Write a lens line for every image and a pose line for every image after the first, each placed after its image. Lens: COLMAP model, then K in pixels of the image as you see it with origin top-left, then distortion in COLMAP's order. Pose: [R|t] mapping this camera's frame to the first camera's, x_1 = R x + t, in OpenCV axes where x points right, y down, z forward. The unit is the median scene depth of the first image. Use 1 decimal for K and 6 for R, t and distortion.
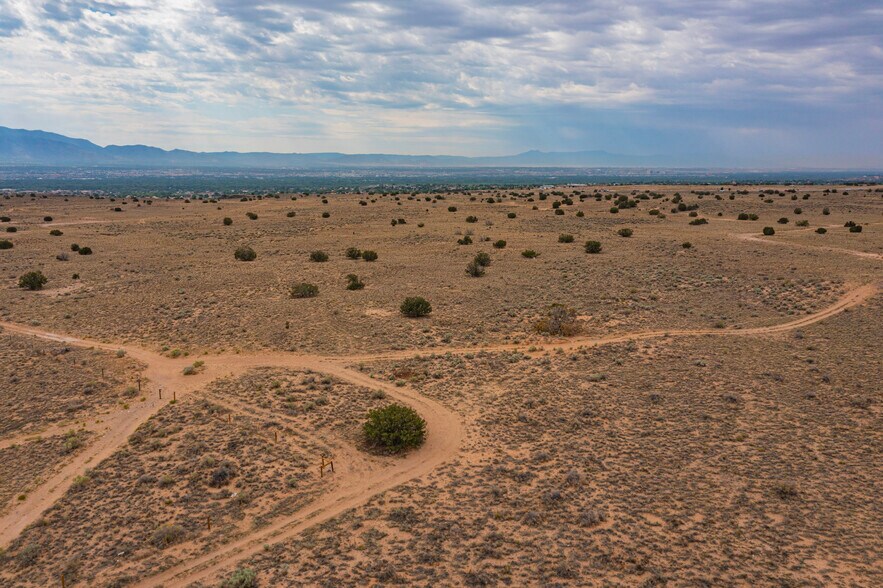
lens RADIAL K [[696.5, 0, 443.1], [0, 696.5, 294.2], [0, 0, 1]] dist [-0.007404, 0.014434]
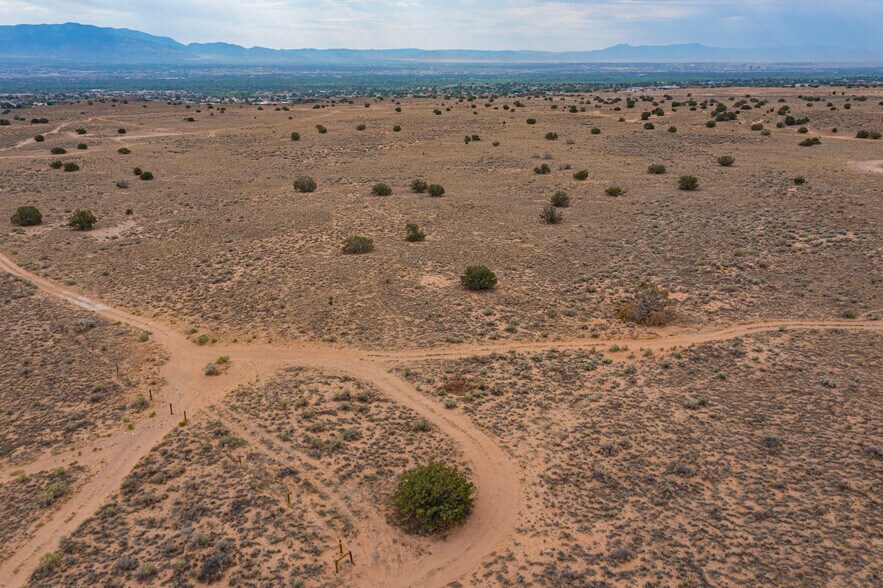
lens RADIAL K [[696.5, 0, 442.9], [0, 696.5, 293.9], [0, 0, 1]] dist [-0.007404, 0.014434]
pose [[0.993767, 0.029406, -0.107531, 0.011692], [-0.014221, 0.990142, 0.139346, -0.090457], [0.110569, -0.136948, 0.984388, 0.154983]]
